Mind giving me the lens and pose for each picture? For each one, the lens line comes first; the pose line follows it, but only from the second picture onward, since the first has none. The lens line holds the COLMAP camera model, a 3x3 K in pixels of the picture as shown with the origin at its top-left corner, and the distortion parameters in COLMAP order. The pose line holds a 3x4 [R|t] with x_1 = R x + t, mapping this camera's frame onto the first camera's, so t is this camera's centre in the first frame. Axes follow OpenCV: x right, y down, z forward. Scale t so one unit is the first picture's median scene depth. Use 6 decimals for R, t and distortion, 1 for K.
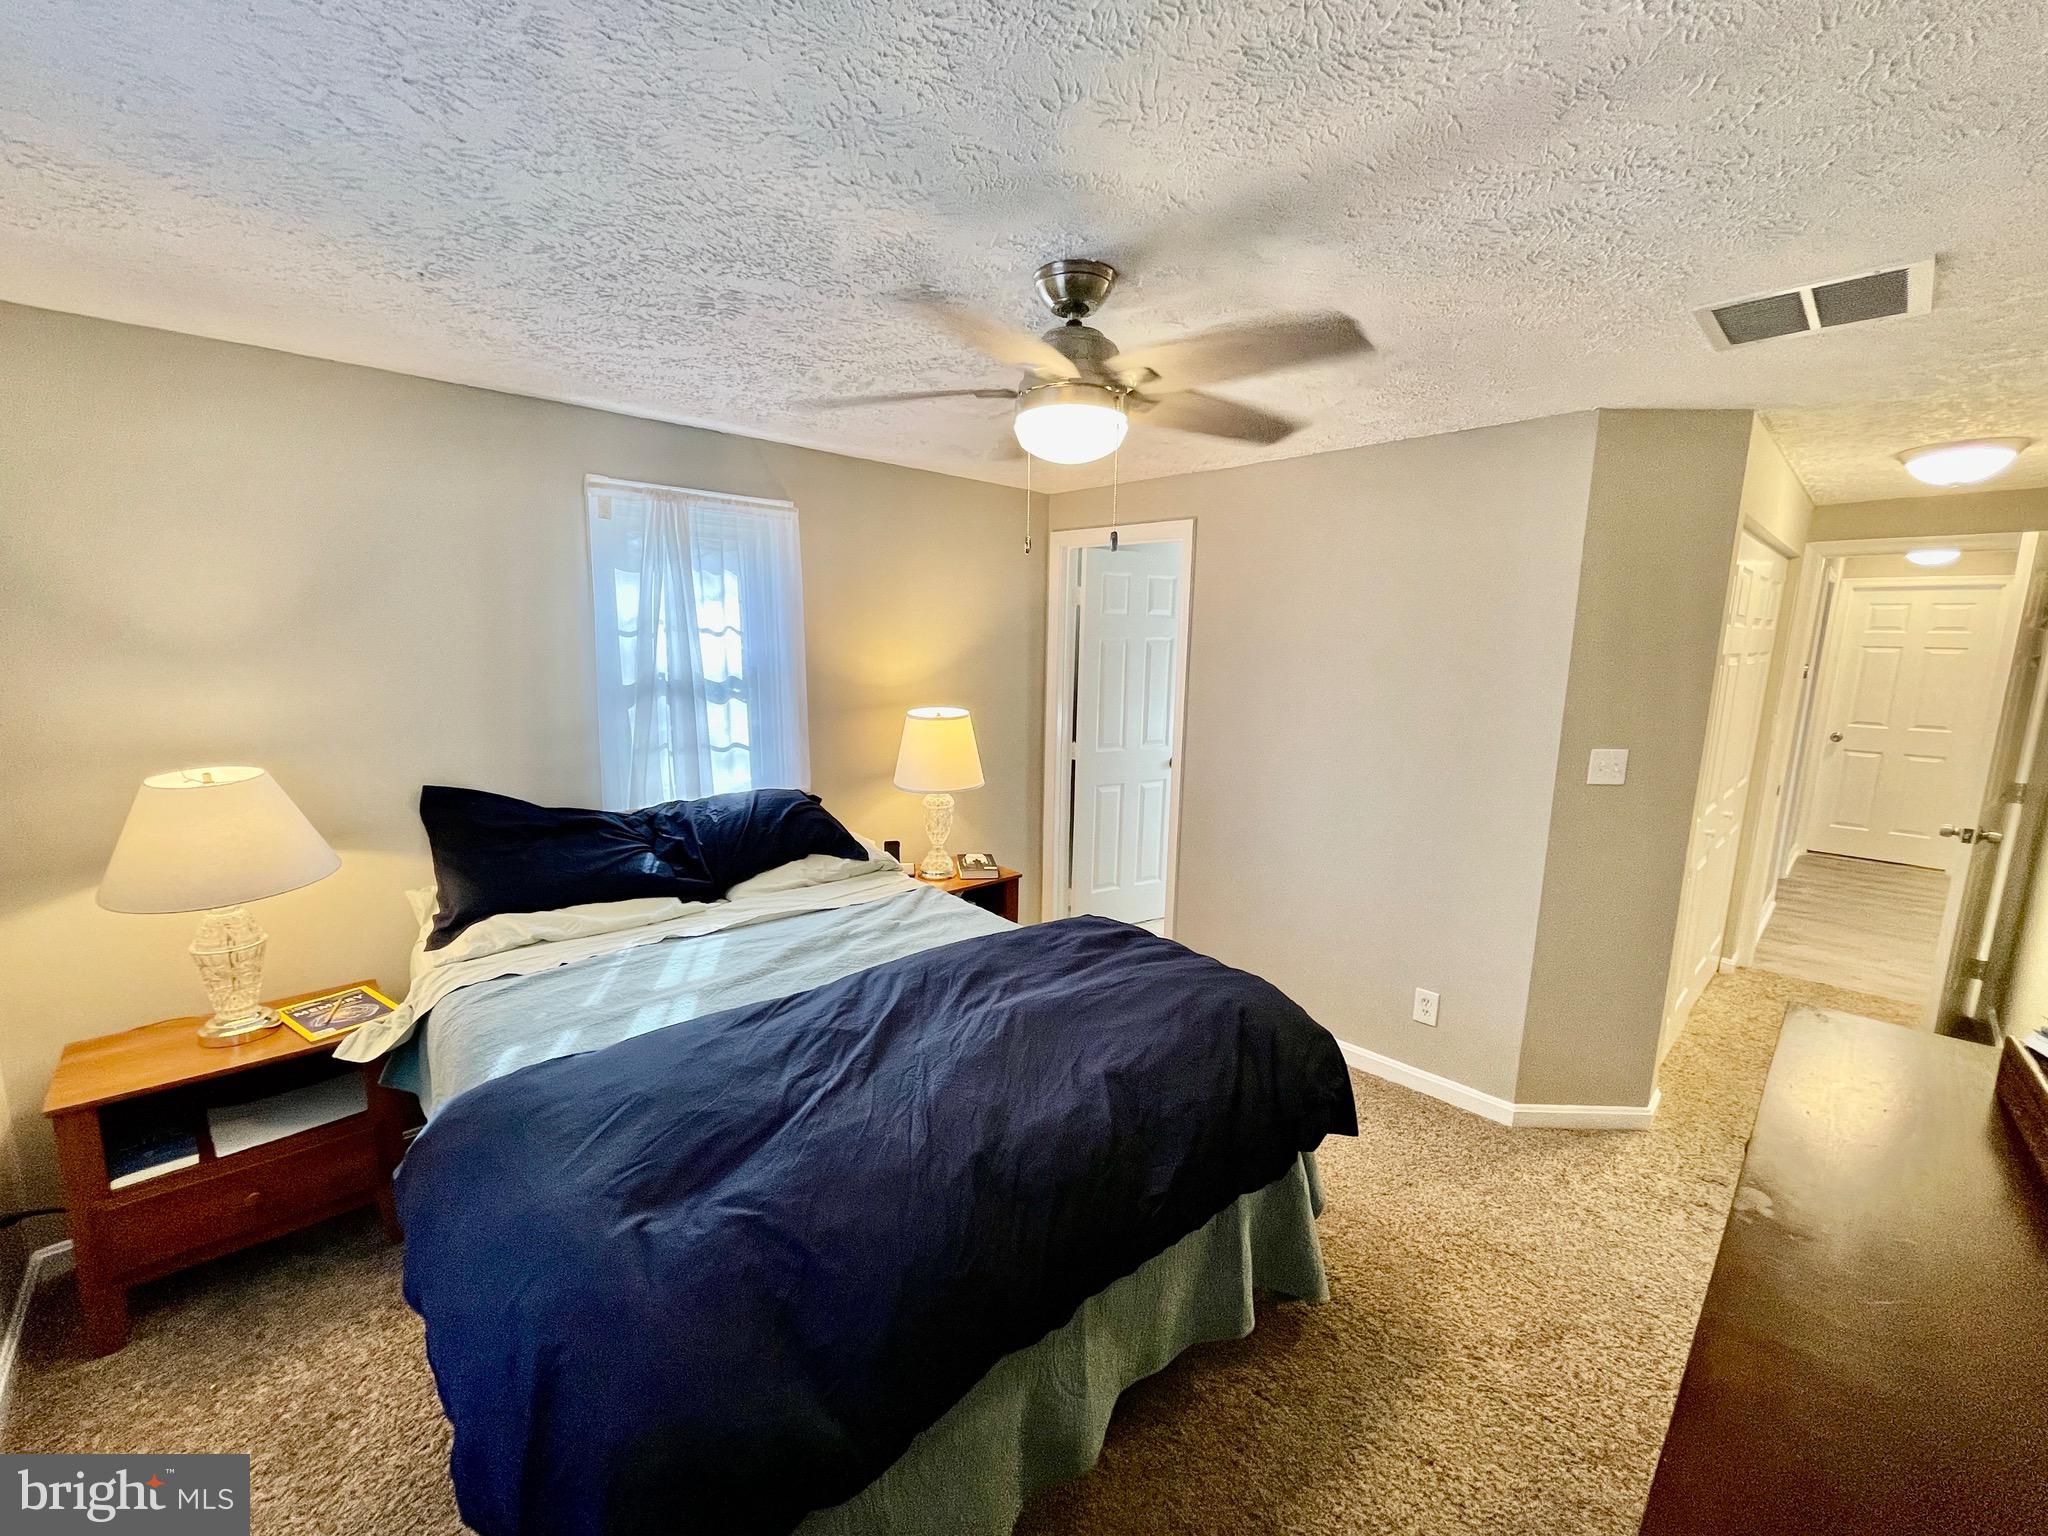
lens RADIAL K [[826.8, 0, 1015.4], [0, 826.8, 773.6], [0, 0, 1]] dist [0.001373, -0.001985]
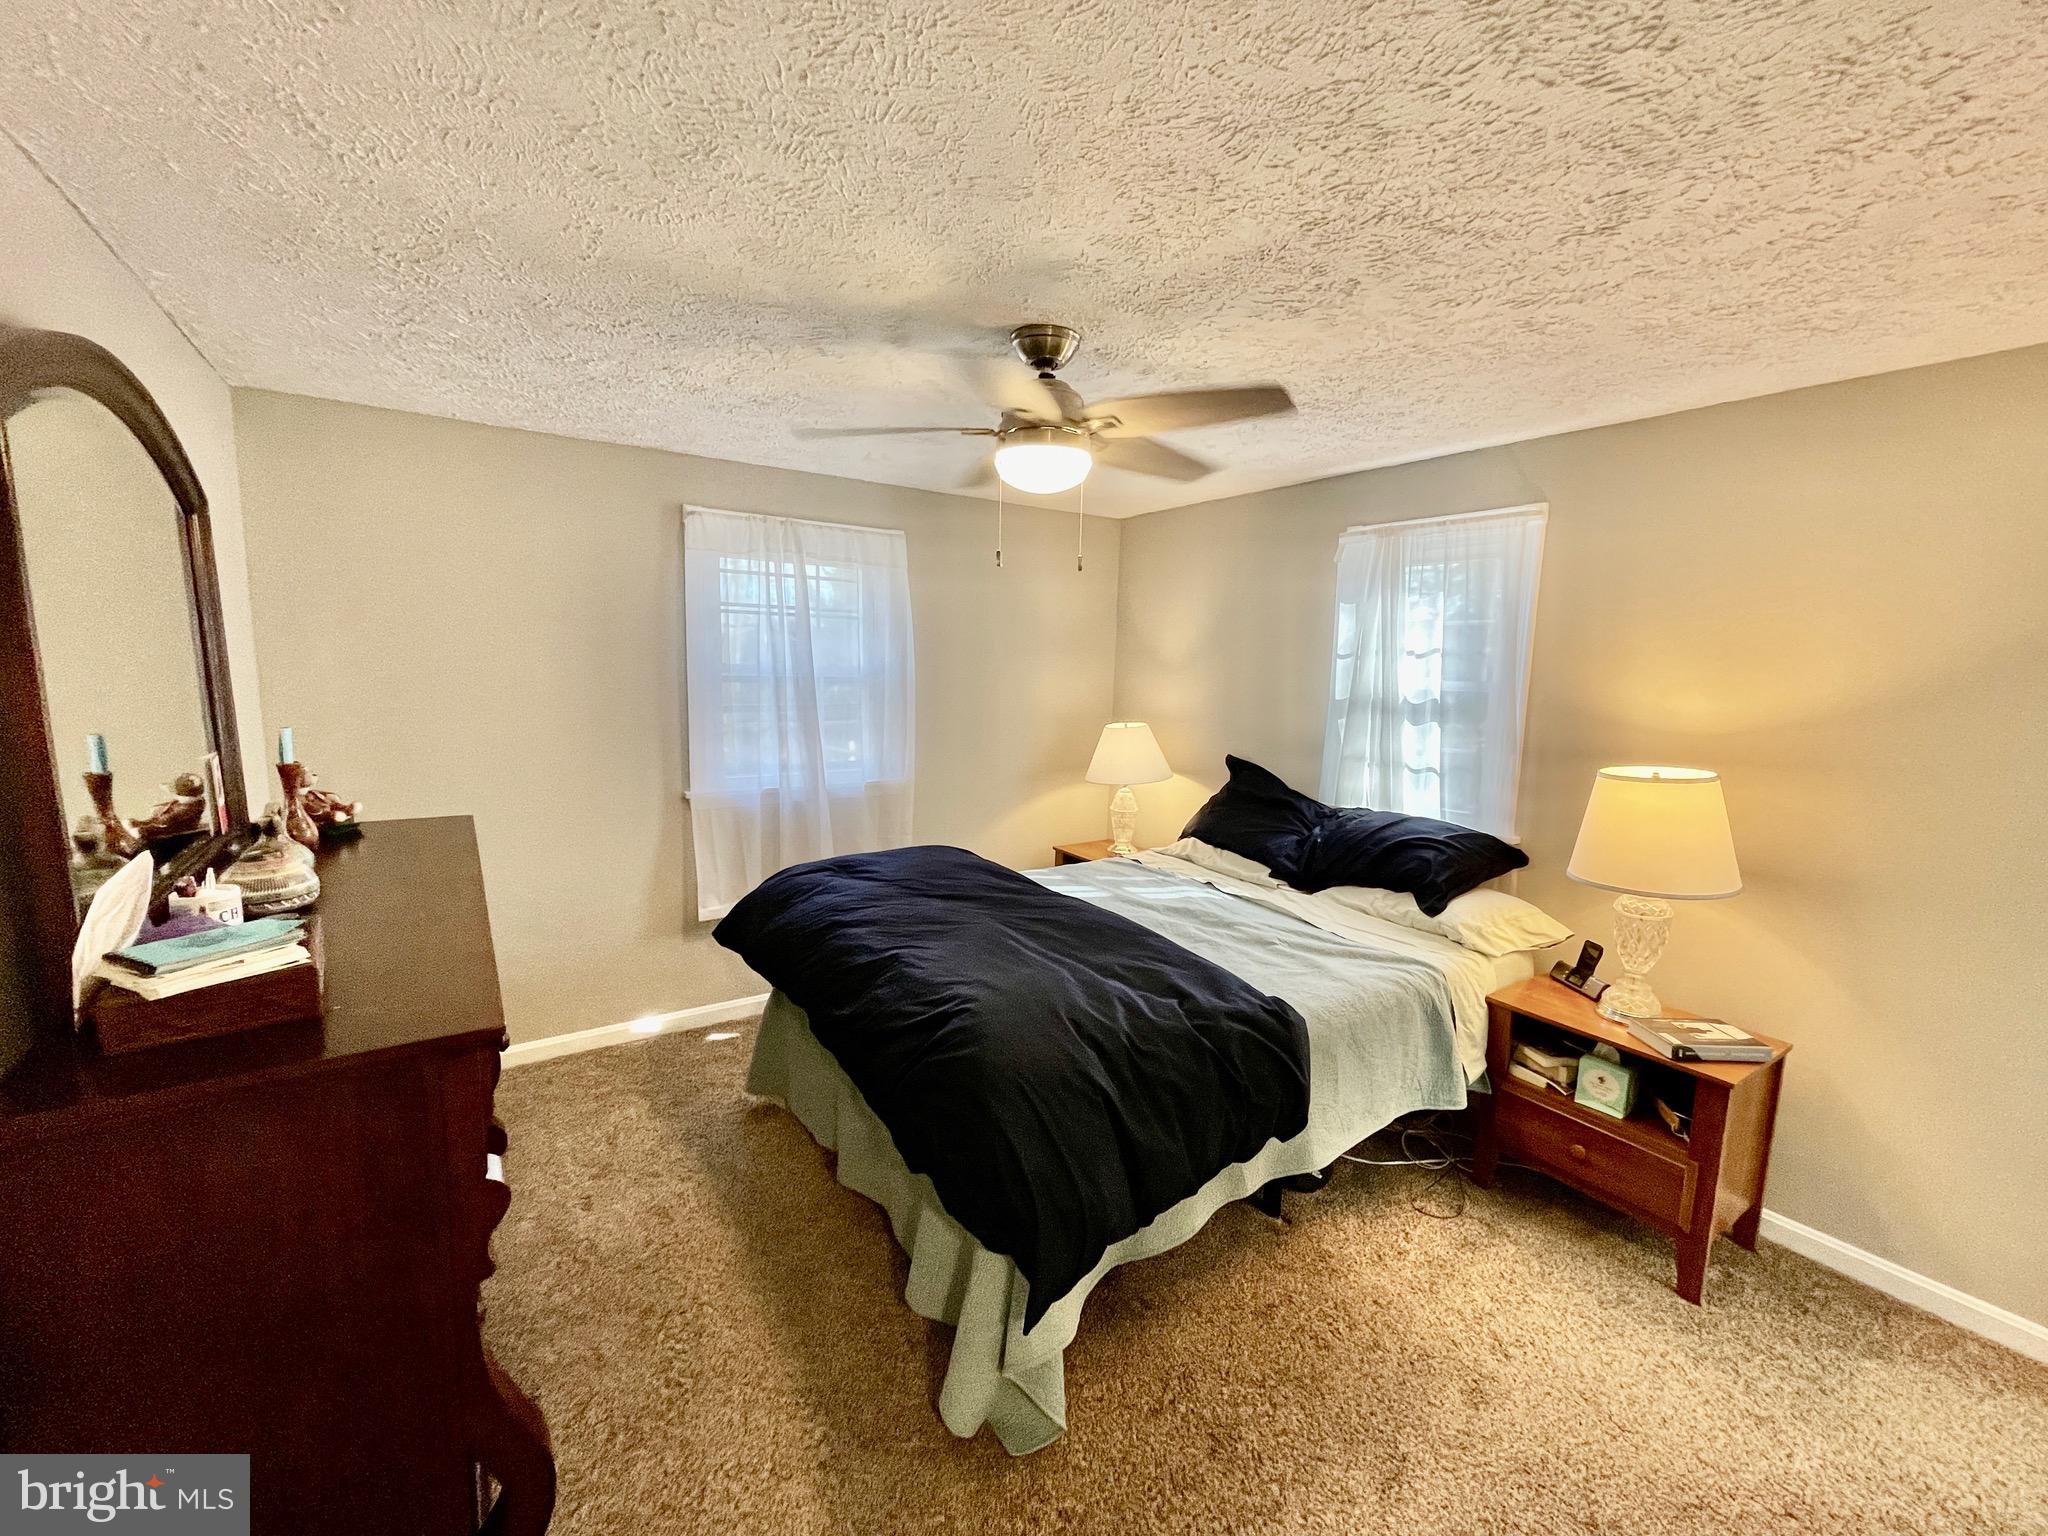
lens RADIAL K [[826.8, 0, 1015.5], [0, 826.8, 770.6], [0, 0, 1]] dist [0.001373, -0.001985]
pose [[-0.175704, 0.110815, -0.978186, 0.773803], [-0.182274, 0.972802, 0.142945, -0.092339], [0.967422, 0.203414, -0.150726, 0.742494]]
